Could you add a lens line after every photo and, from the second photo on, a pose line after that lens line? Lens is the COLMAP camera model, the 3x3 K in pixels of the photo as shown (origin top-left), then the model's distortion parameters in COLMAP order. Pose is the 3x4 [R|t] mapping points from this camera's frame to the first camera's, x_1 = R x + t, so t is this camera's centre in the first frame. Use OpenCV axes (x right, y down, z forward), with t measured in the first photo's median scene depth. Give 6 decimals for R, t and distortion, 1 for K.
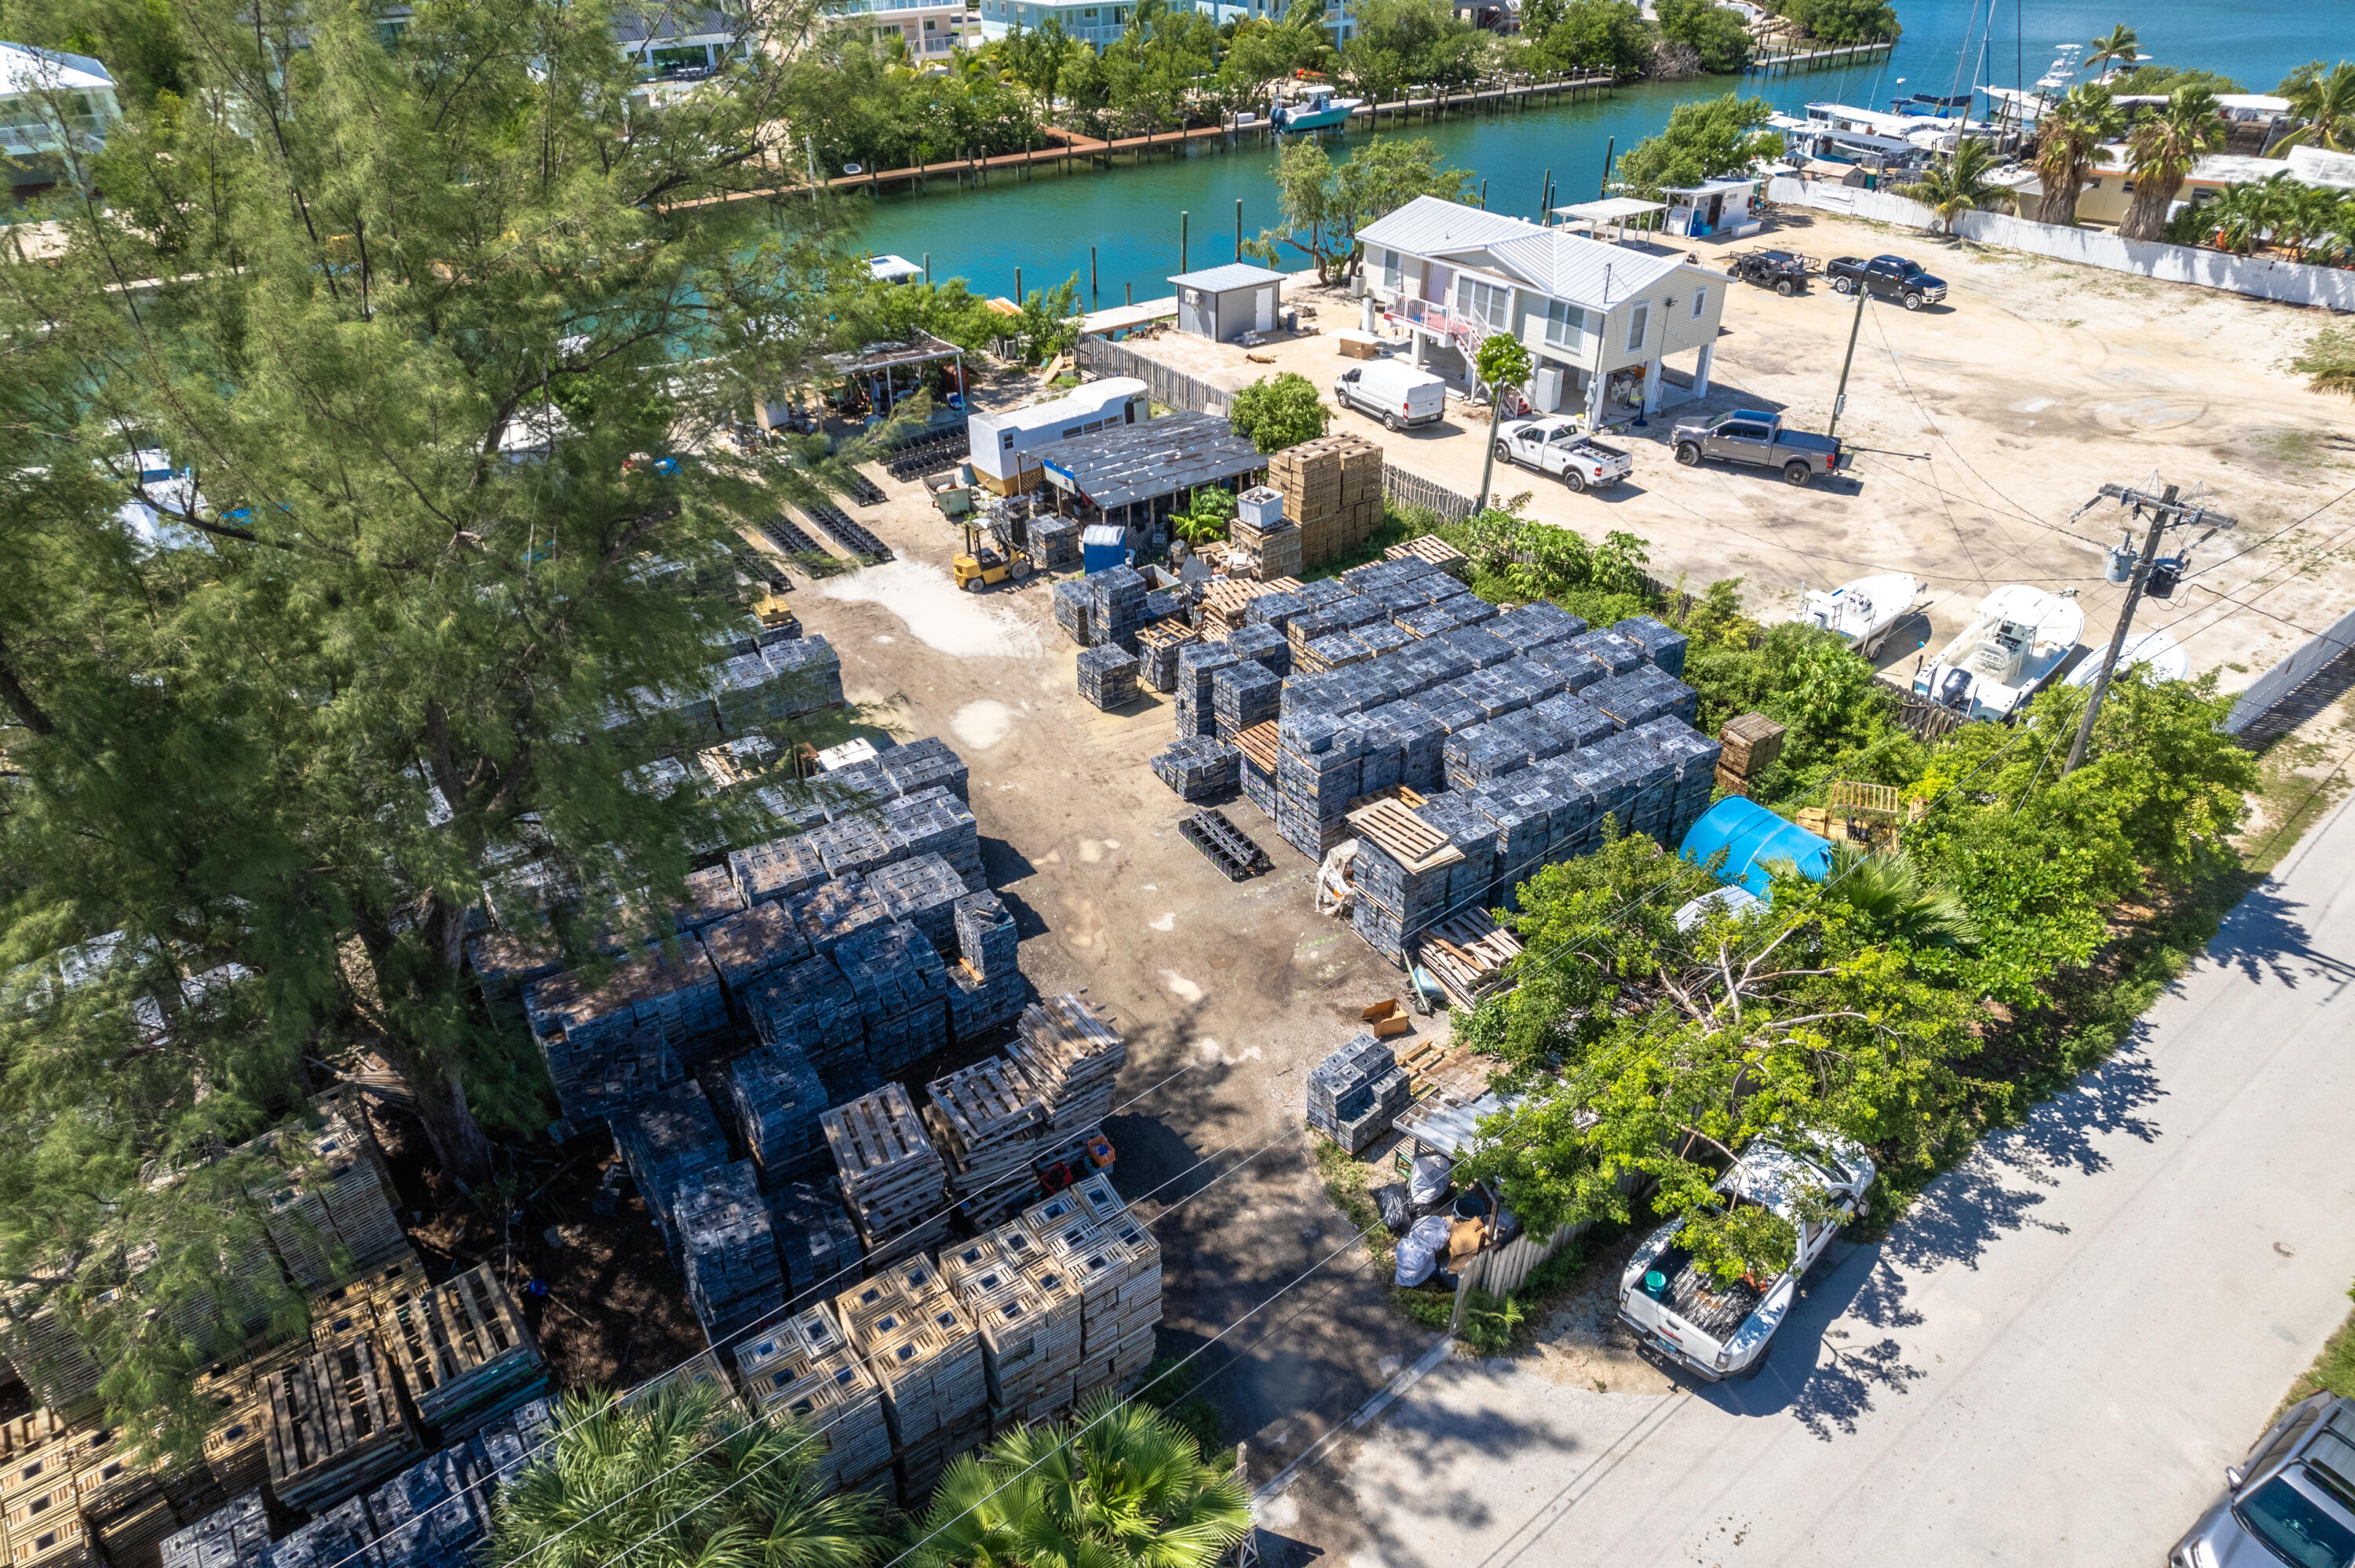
lens RADIAL K [[1506.1, 0, 1172.5], [0, 1506.1, 788.4], [0, 0, 1]] dist [-0.069877, 0.056560]
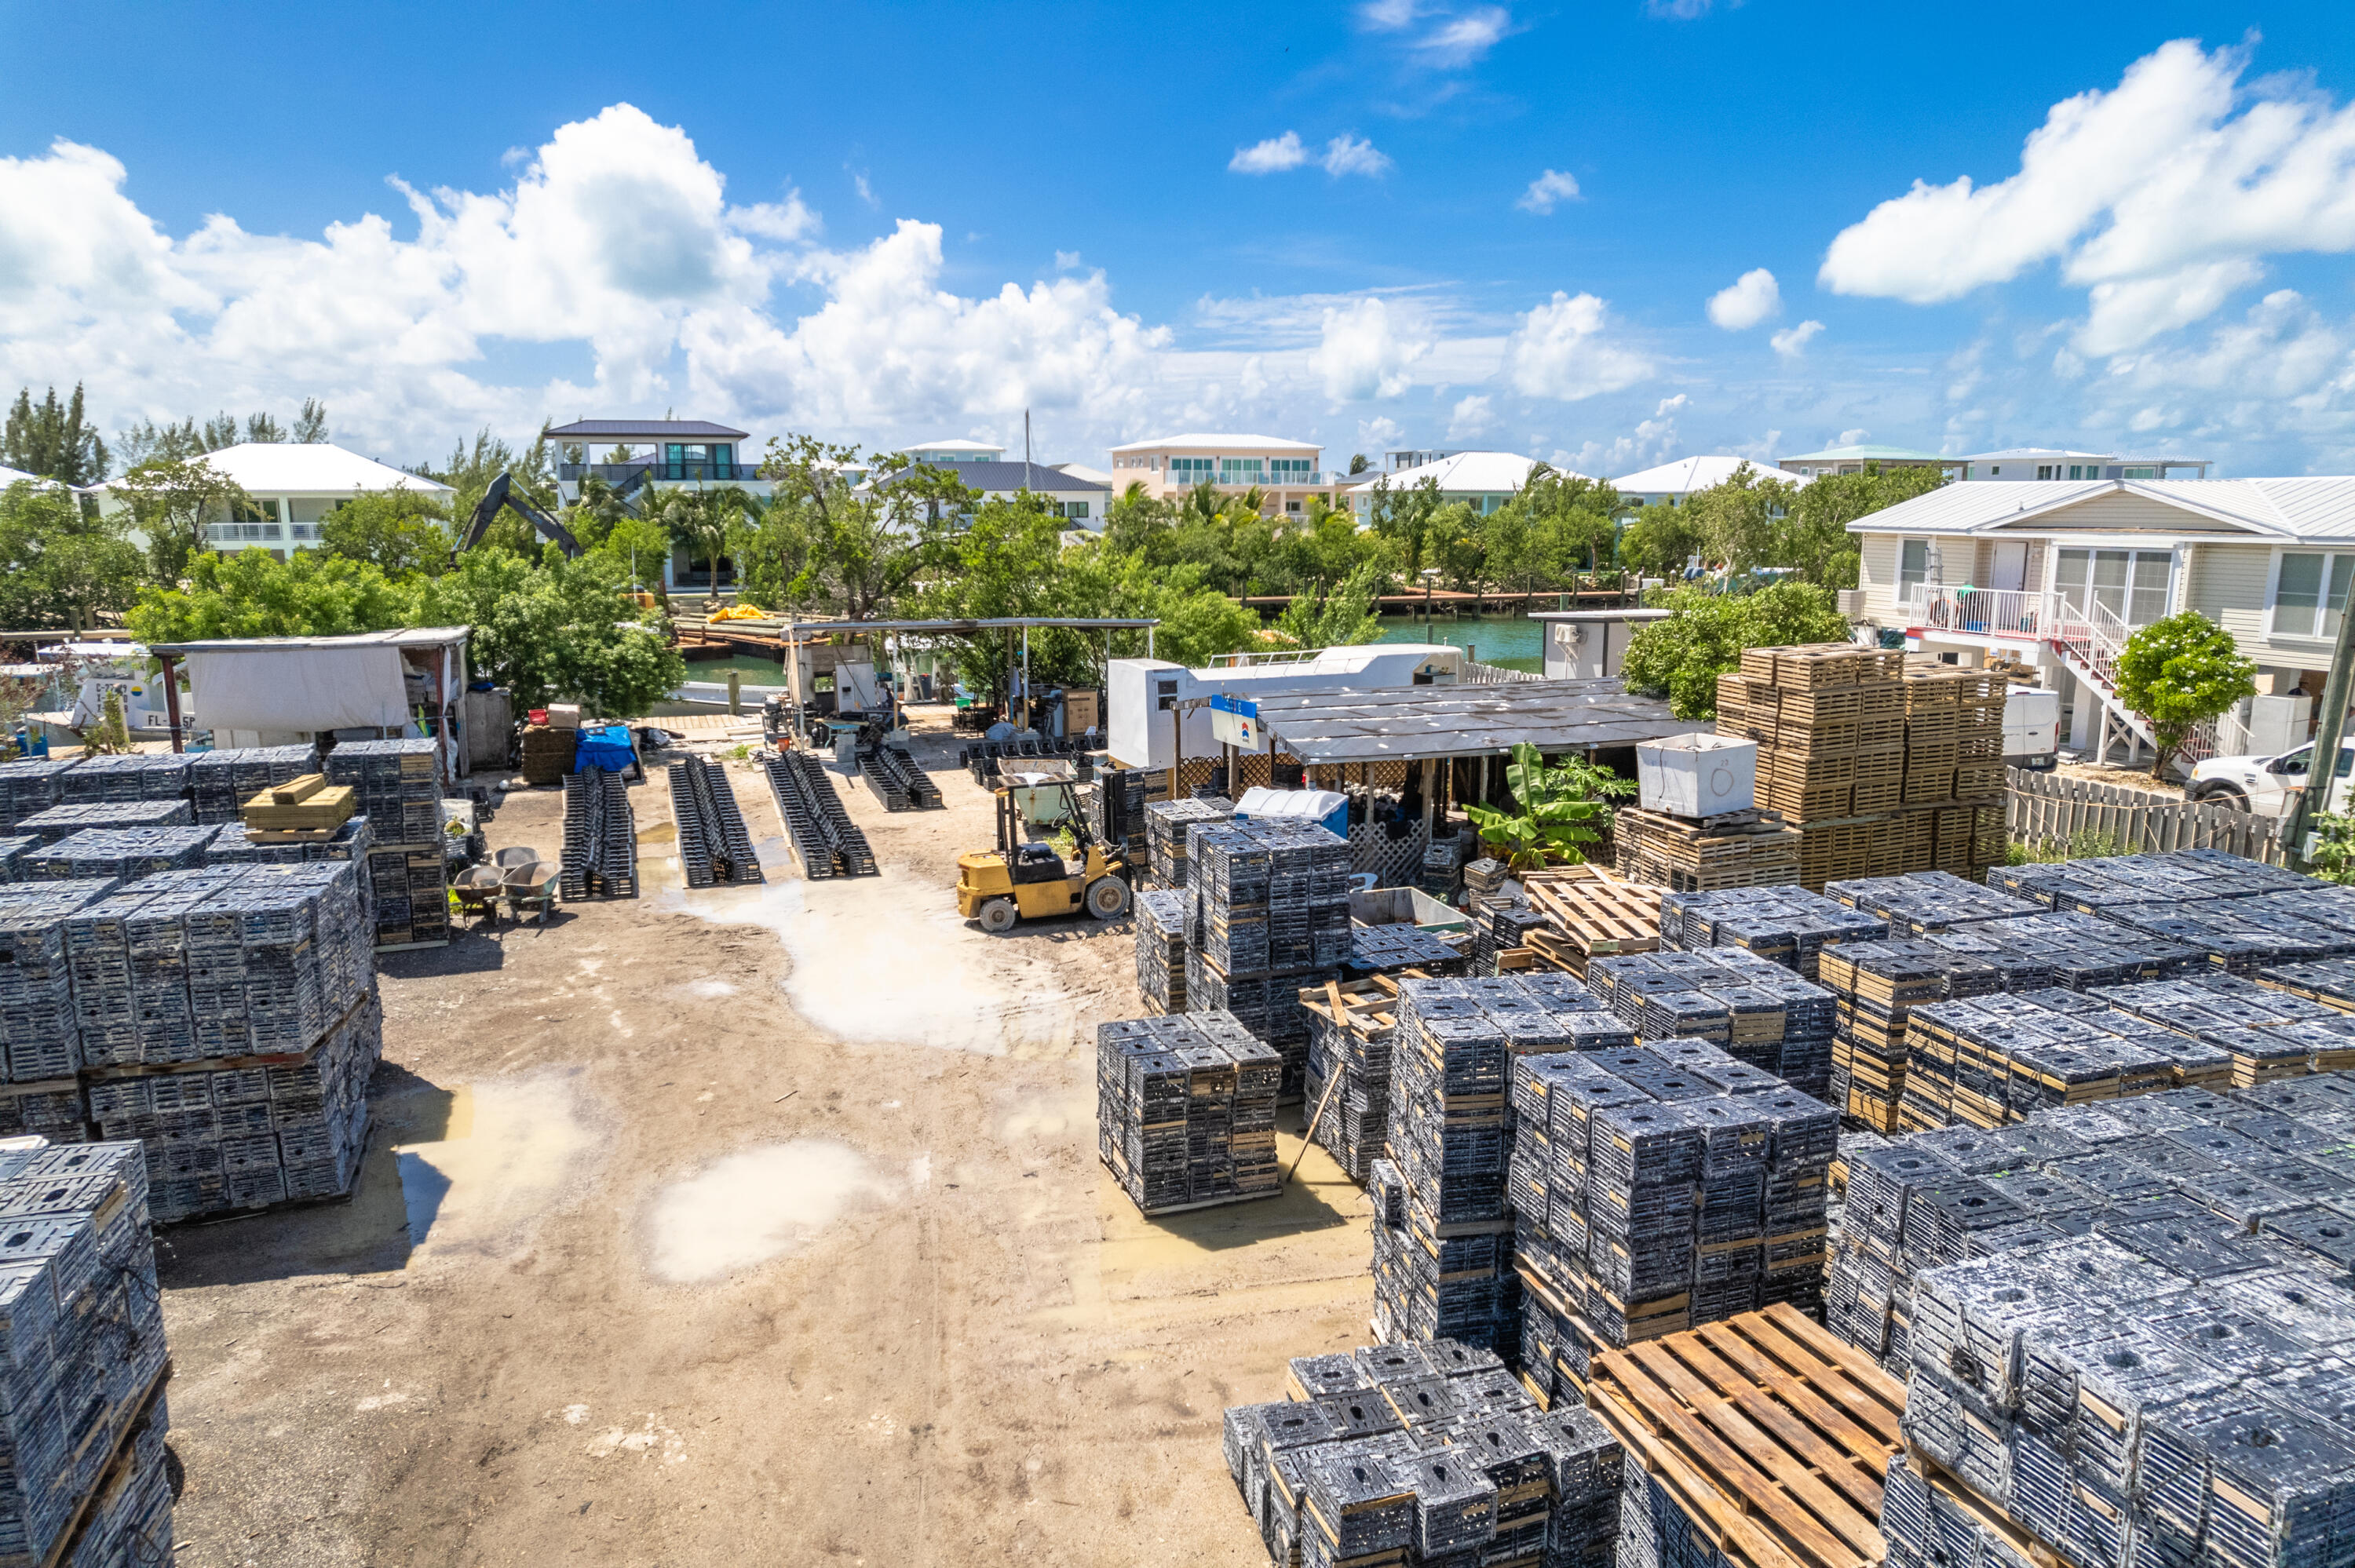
lens RADIAL K [[1506.1, 0, 1180.4], [0, 1506.1, 783.2], [0, 0, 1]] dist [-0.069877, 0.056560]
pose [[0.966270, 0.054094, -0.251788, 0.027520], [-0.147617, 0.917475, -0.369390, -0.019934], [0.211027, 0.394098, 0.894513, 0.642603]]
